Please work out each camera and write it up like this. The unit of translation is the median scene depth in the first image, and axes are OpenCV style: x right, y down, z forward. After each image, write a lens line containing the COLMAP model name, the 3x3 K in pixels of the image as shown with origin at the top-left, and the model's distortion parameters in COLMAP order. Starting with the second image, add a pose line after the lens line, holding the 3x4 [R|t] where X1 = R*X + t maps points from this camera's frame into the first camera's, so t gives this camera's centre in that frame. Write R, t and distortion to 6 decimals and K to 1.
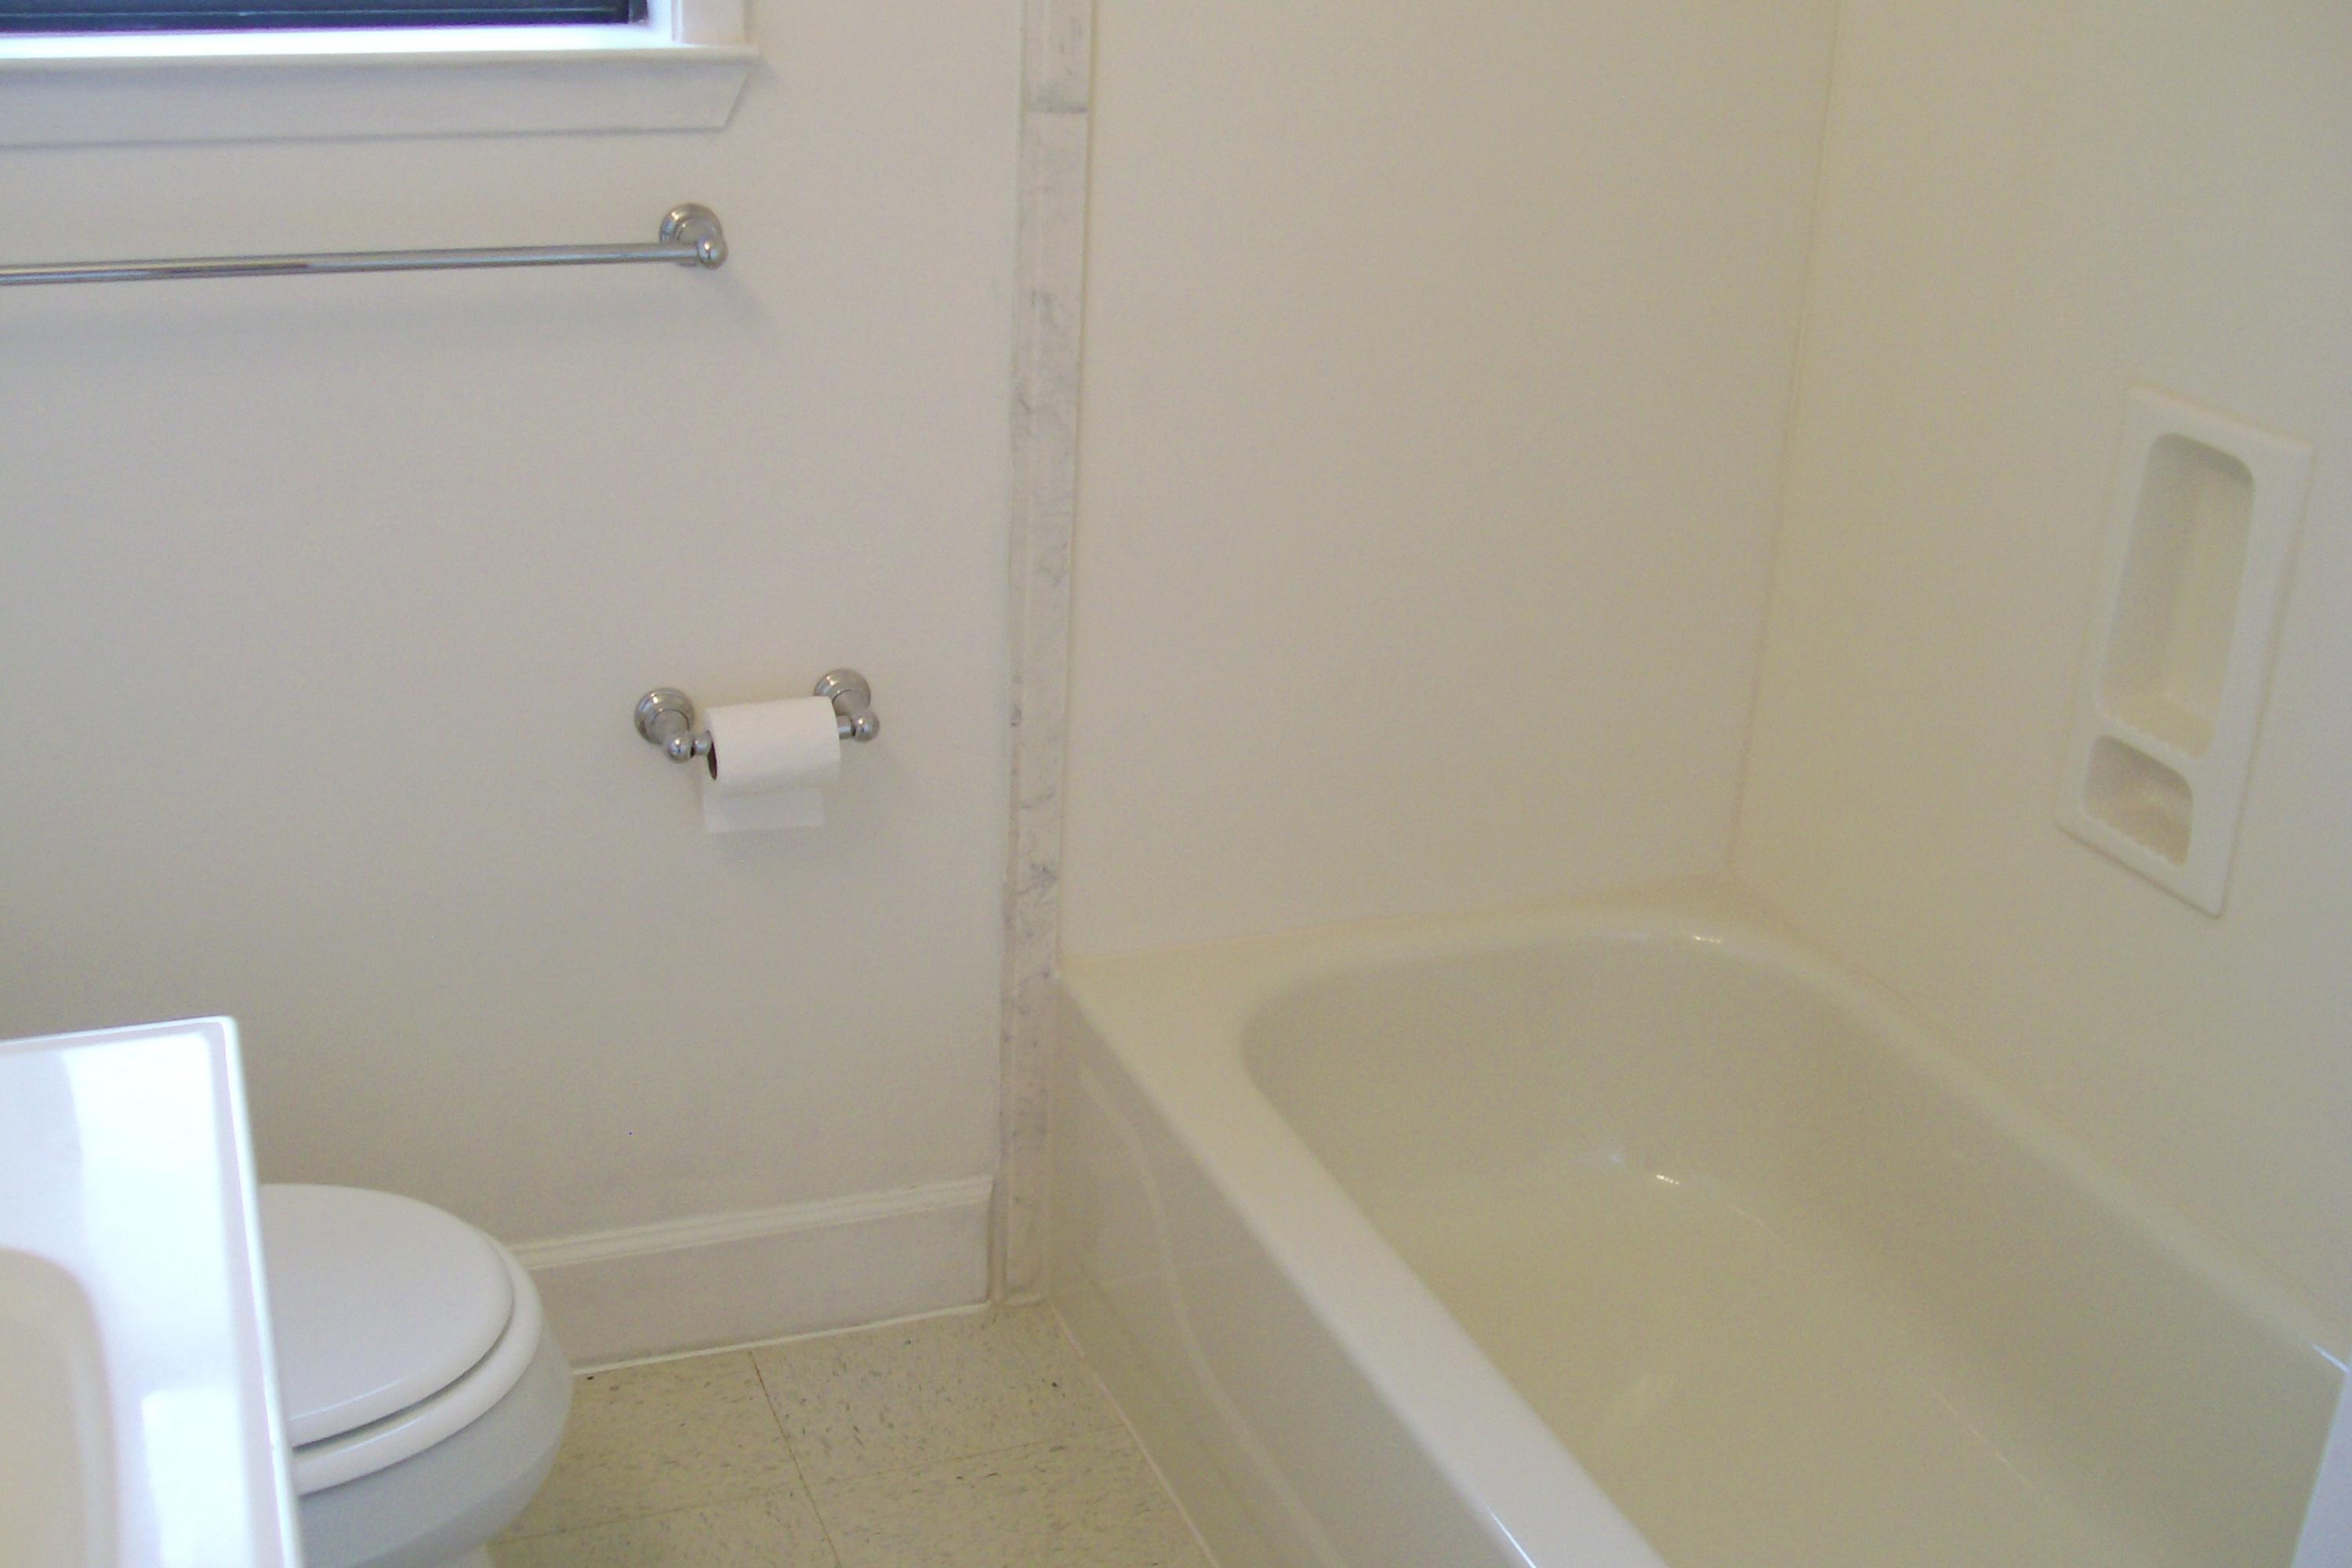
lens RADIAL K [[2587.2, 0, 1176.0], [0, 2587.2, 784.0], [0, 0, 1]] dist [-0.176952, 0.128502]
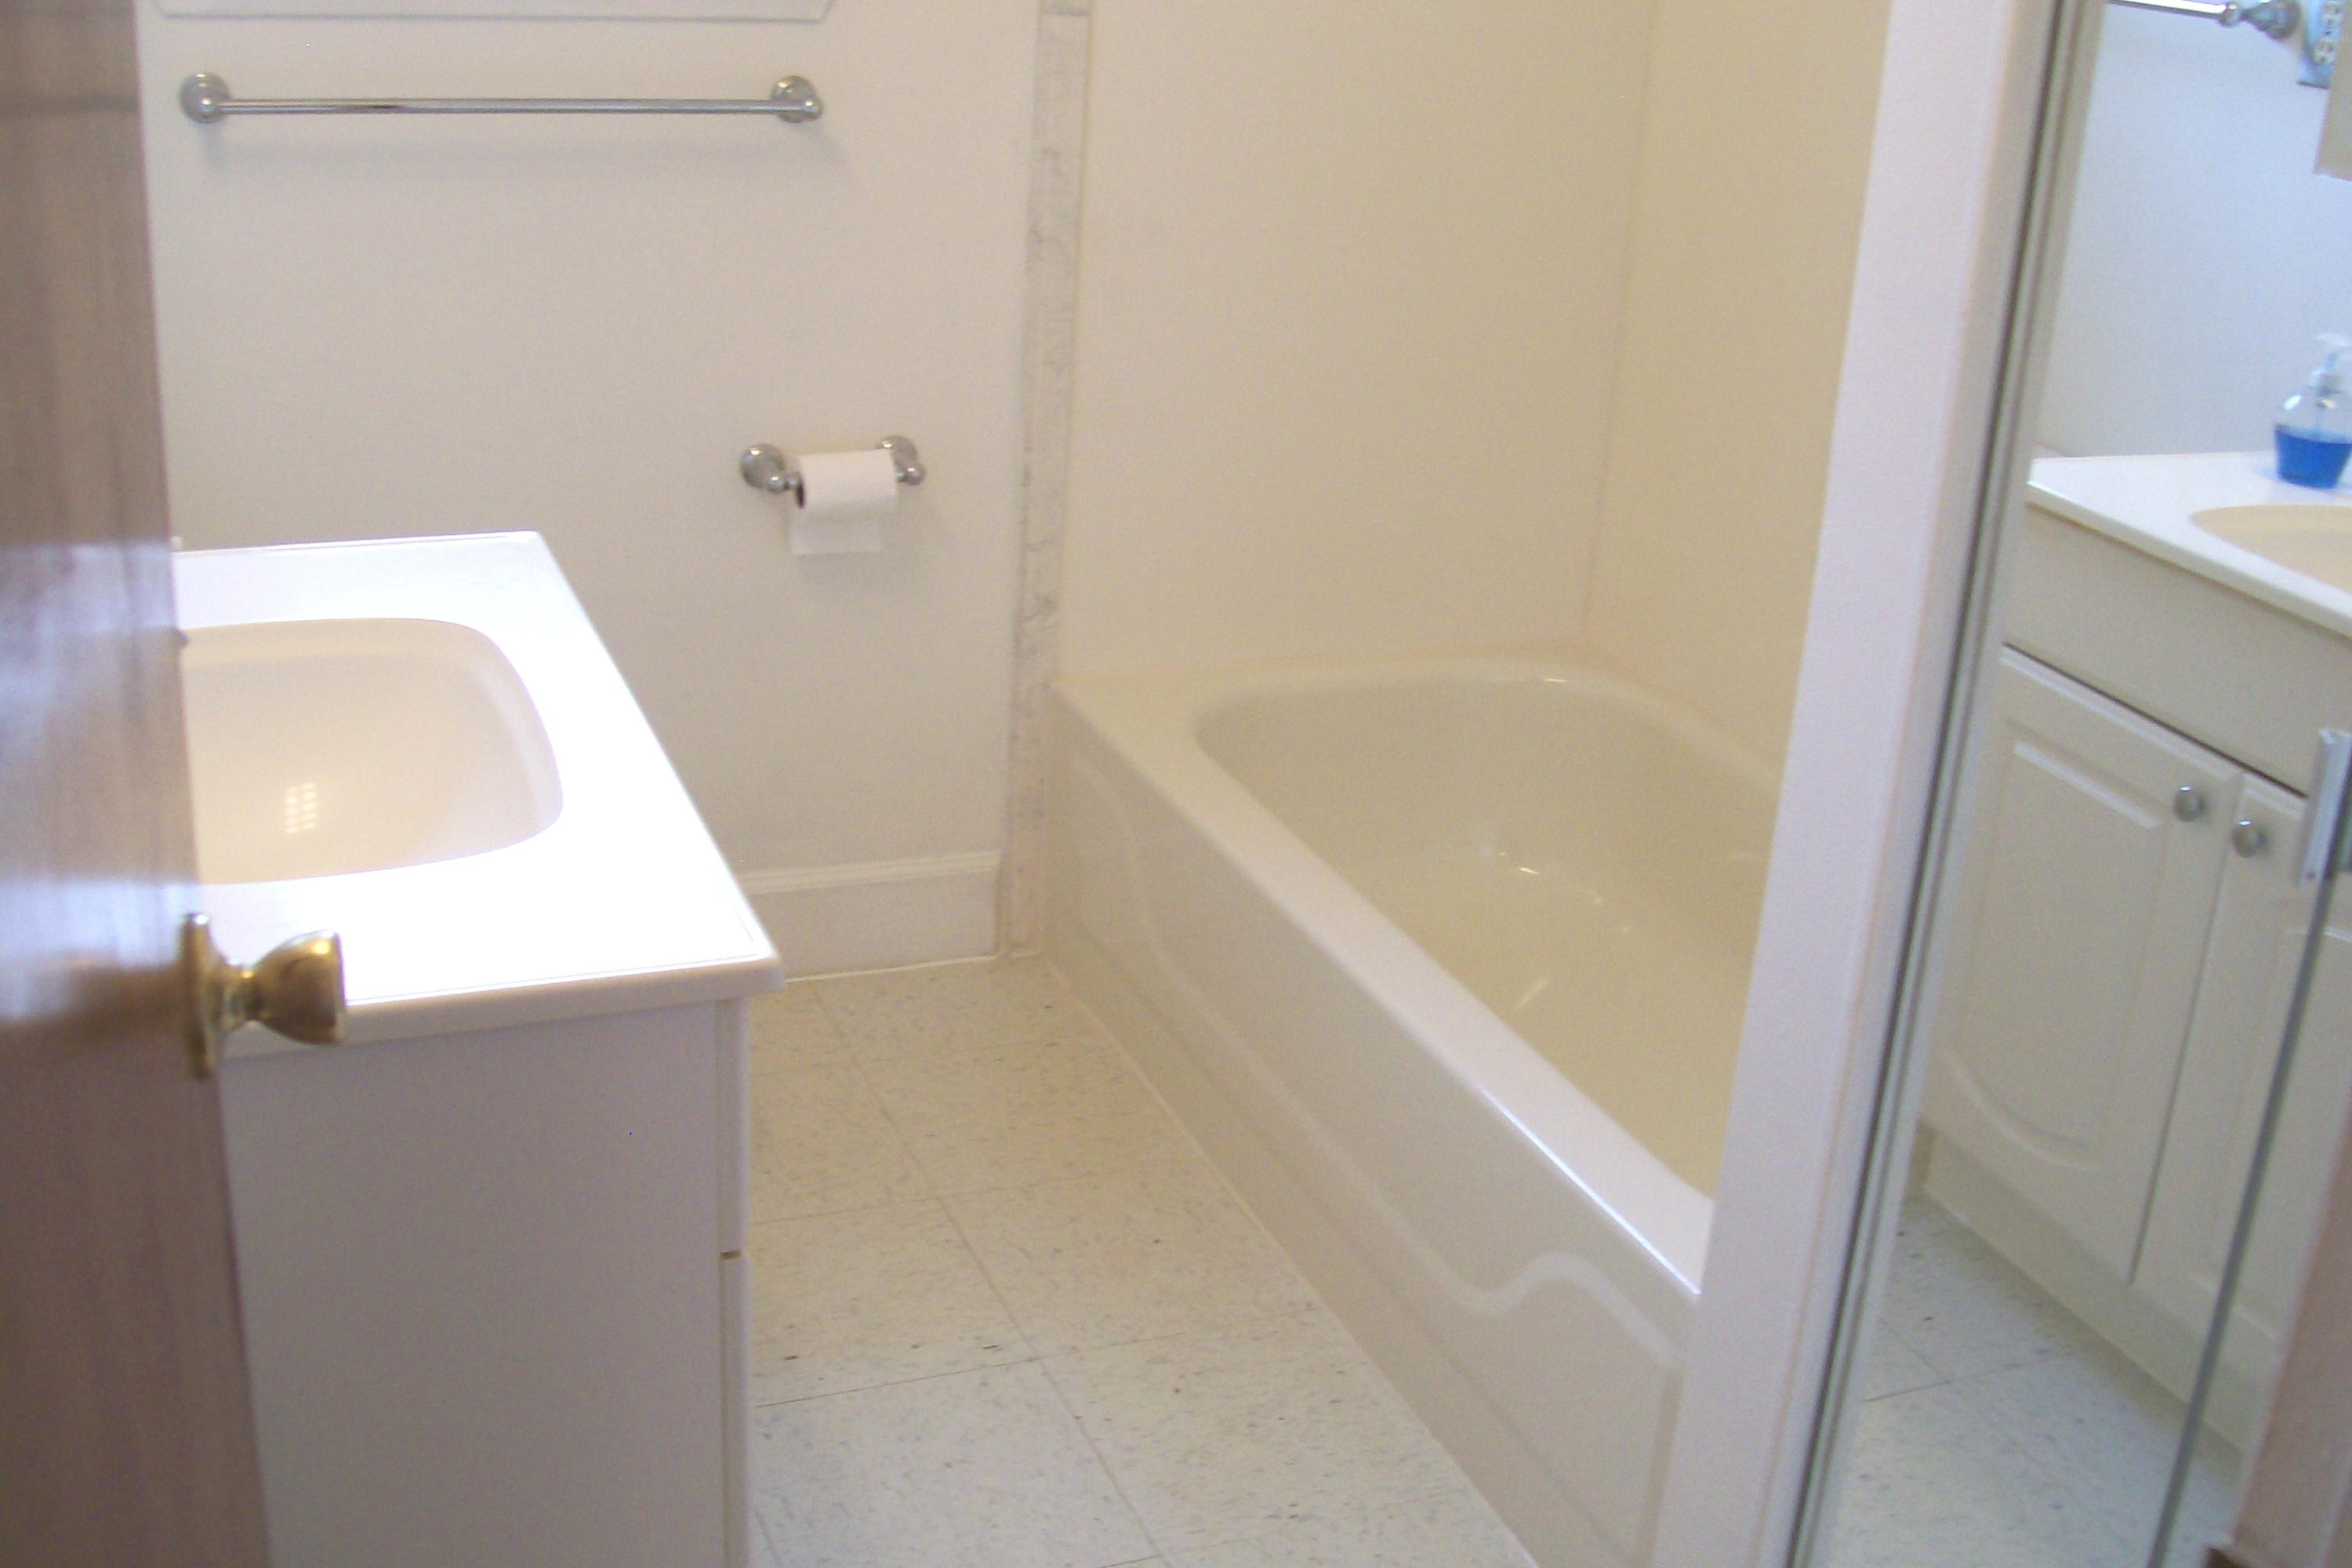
lens RADIAL K [[2623.8, 0, 1232.8], [0, 2623.8, 793.0], [0, 0, 1]] dist [-0.135668, -0.004246]
pose [[0.999420, 0.009835, 0.032591, 0.001408], [-0.009469, 0.999891, -0.011358, 0.152631], [-0.032700, 0.011043, 0.999404, -0.344618]]
